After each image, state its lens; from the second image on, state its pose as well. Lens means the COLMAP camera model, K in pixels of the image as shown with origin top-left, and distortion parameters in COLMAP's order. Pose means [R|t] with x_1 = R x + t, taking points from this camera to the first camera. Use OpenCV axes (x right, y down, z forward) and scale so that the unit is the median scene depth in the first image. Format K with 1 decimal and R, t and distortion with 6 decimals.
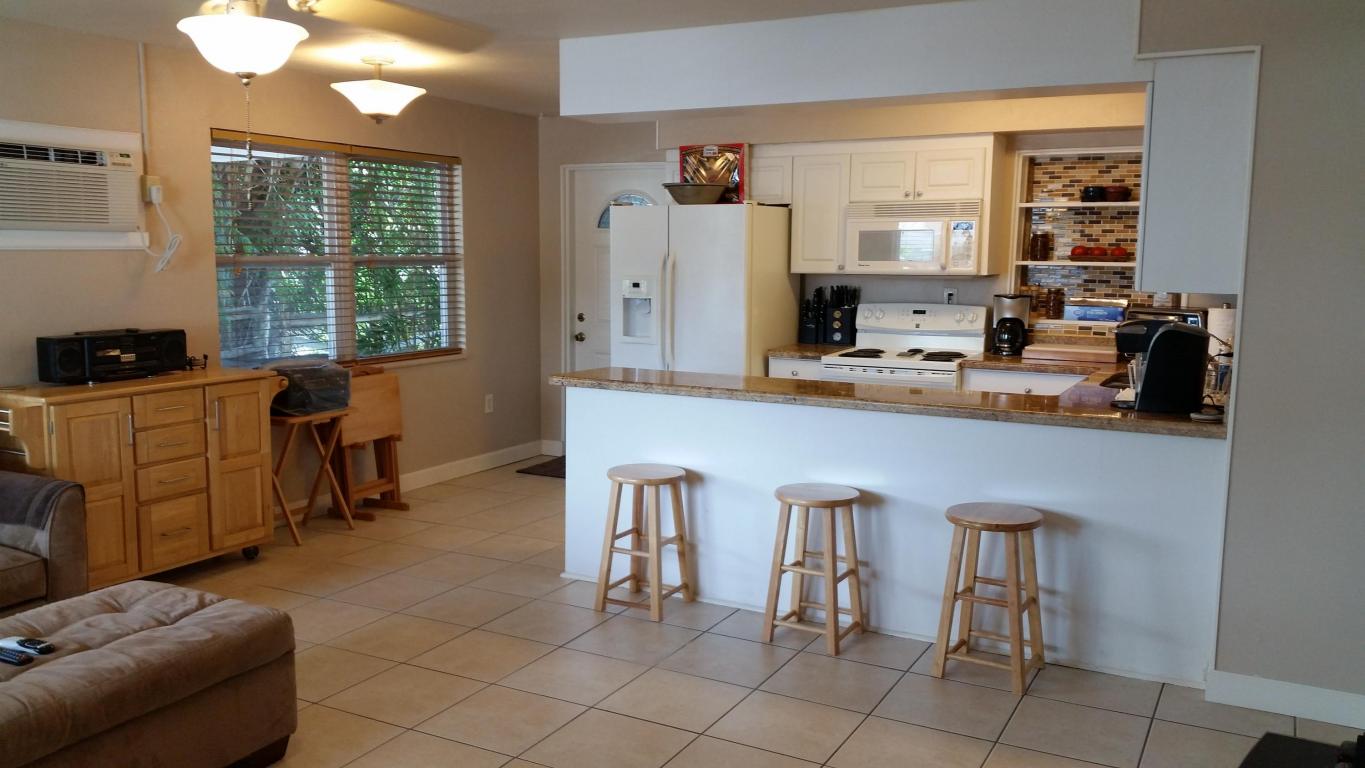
lens RADIAL K [[1111.0, 0, 696.9], [0, 1111.0, 386.6], [0, 0, 1]] dist [0.127534, -0.259007]
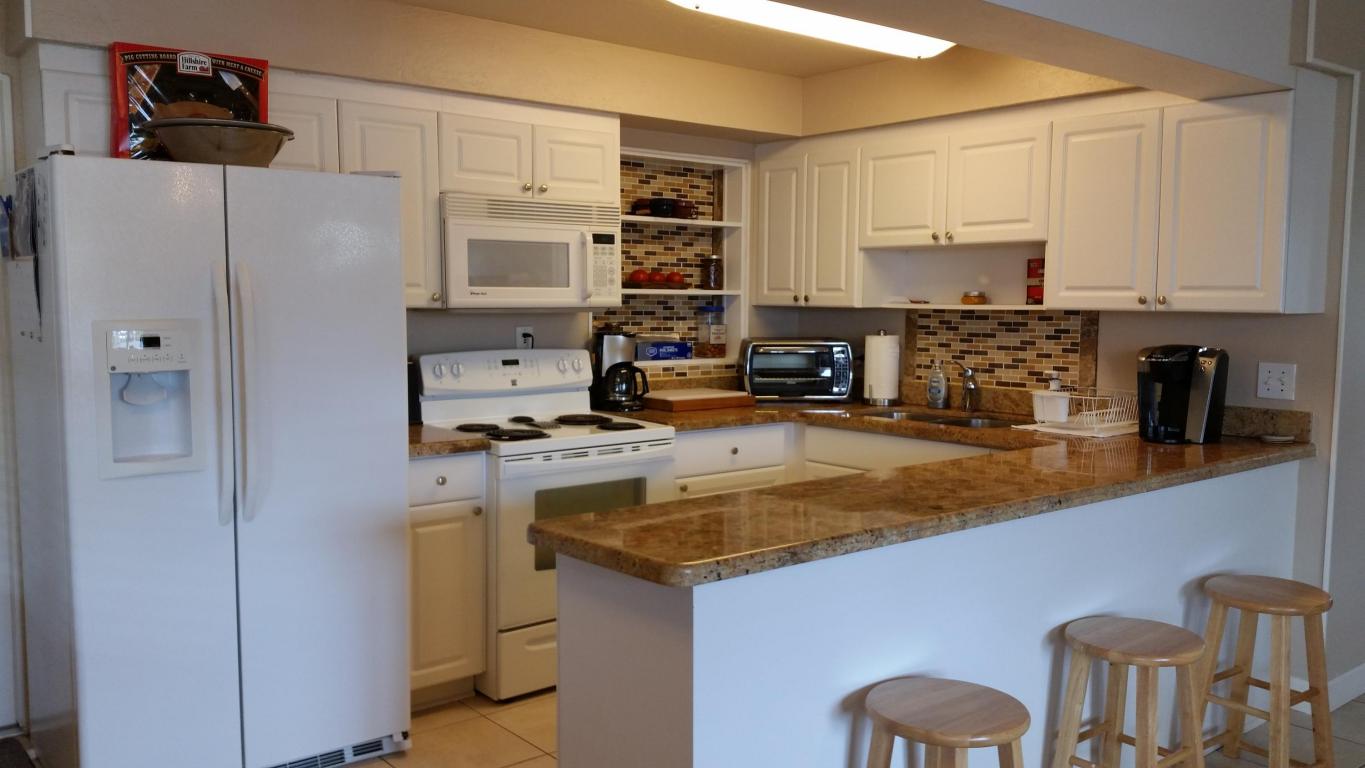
lens RADIAL K [[1111.0, 0, 690.2], [0, 1111.0, 383.7], [0, 0, 1]] dist [0.127534, -0.259007]
pose [[0.384666, -0.080215, 0.919564, -0.474649], [0.110250, 0.993078, 0.040508, -0.086094], [-0.916448, 0.085800, 0.390847, 0.788548]]
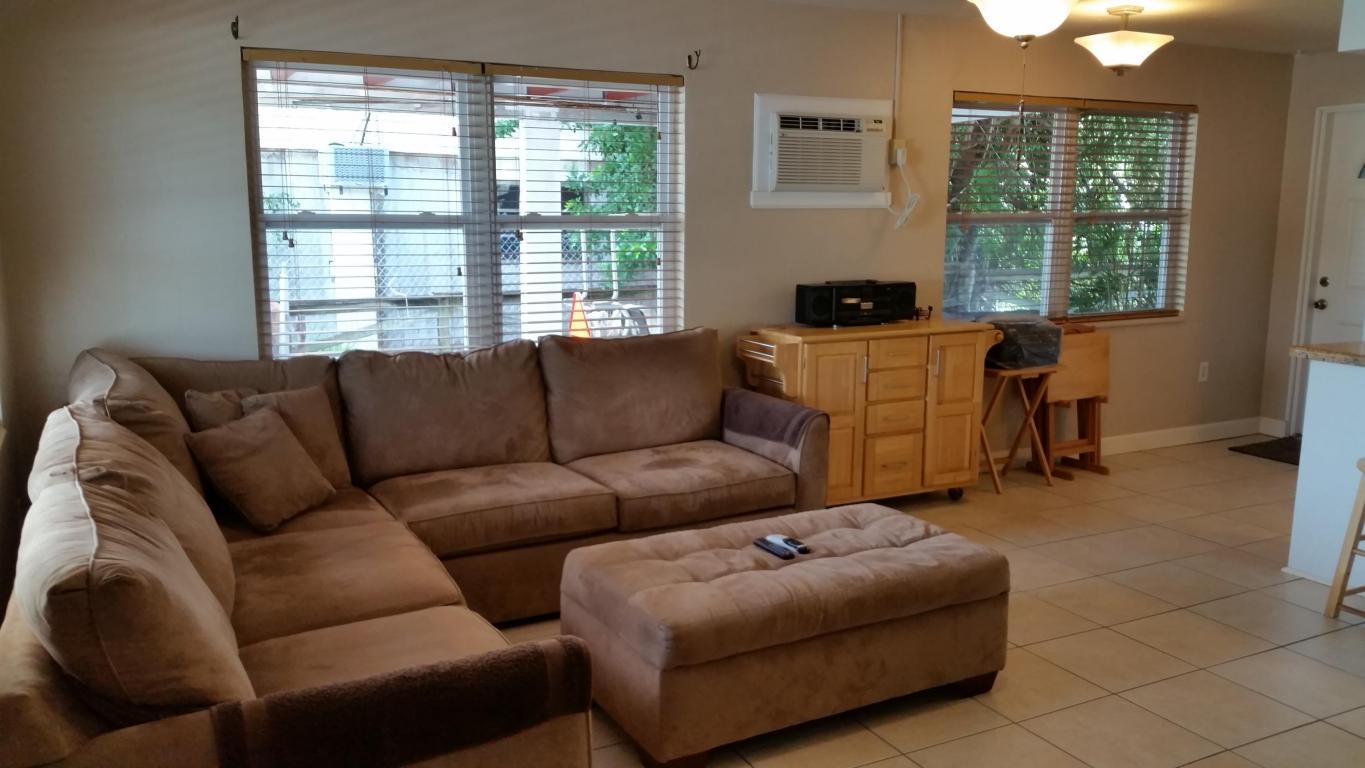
lens RADIAL K [[1111.0, 0, 681.4], [0, 1111.0, 390.9], [0, 0, 1]] dist [0.127534, -0.259007]
pose [[0.822947, 0.090163, -0.560917, -0.024405], [-0.066435, 0.995825, 0.062600, 0.001518], [0.564220, -0.014252, 0.825502, -0.018984]]
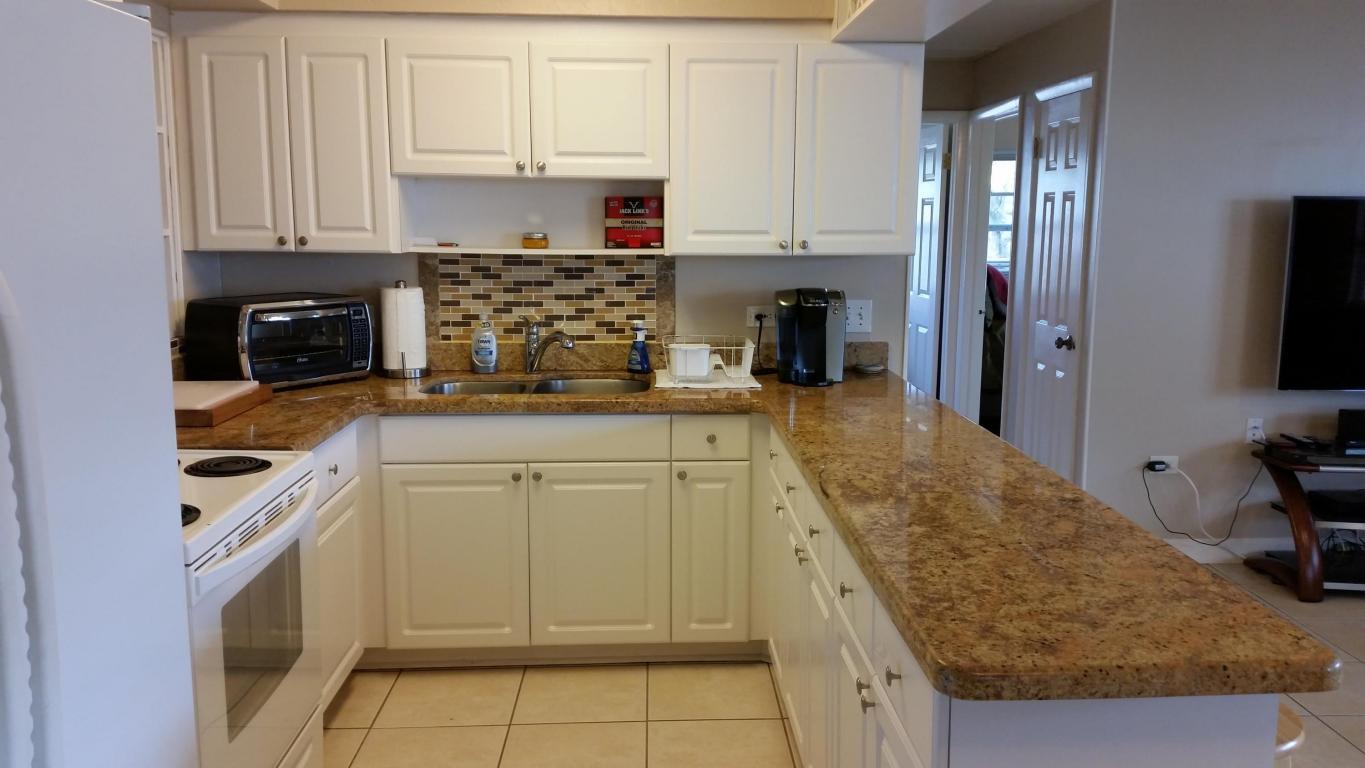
lens RADIAL K [[1111.0, 0, 676.6], [0, 1111.0, 389.0], [0, 0, 1]] dist [0.127534, -0.259007]
pose [[-0.500131, -0.144959, 0.853731, -0.272464], [0.095001, 0.970754, 0.220482, -0.152453], [-0.860723, 0.191375, -0.471732, 1.215924]]
